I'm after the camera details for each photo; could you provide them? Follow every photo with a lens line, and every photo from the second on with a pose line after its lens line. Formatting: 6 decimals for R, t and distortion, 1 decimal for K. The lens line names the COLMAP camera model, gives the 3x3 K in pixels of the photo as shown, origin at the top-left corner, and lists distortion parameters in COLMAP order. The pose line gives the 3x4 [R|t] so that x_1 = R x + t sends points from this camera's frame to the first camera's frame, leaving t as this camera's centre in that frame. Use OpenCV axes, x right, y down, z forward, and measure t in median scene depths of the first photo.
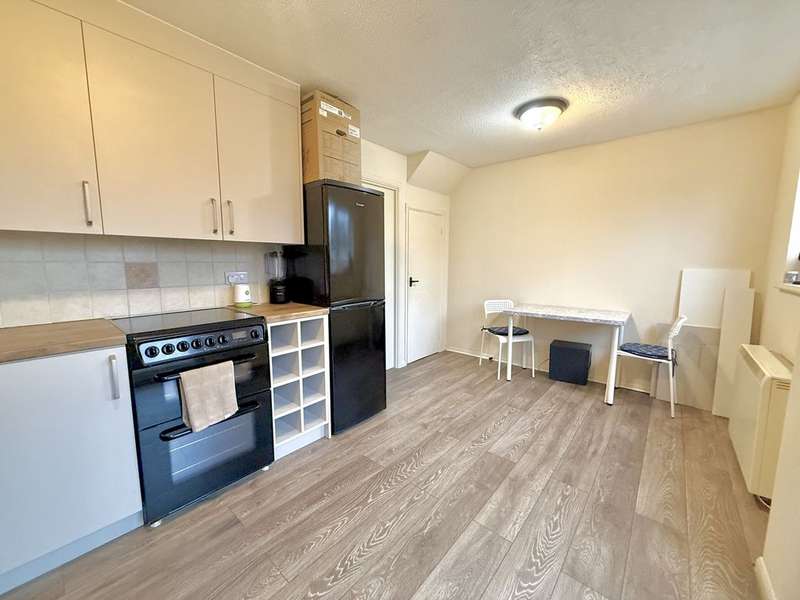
lens RADIAL K [[319.0, 0, 398.1], [0, 319.0, 299.7], [0, 0, 1]] dist [0.001188, -0.000110]
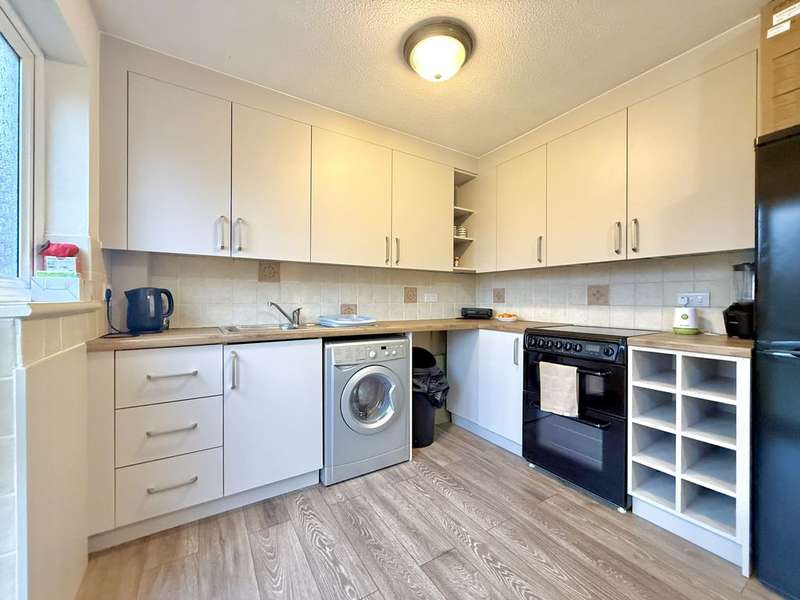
lens RADIAL K [[319.0, 0, 398.7], [0, 319.0, 299.8], [0, 0, 1]] dist [0.001188, -0.000110]
pose [[-0.296443, -0.003504, -0.955044, 0.649829], [-0.120560, 0.992131, 0.033782, -0.004812], [0.947411, 0.125155, -0.294532, 0.638240]]
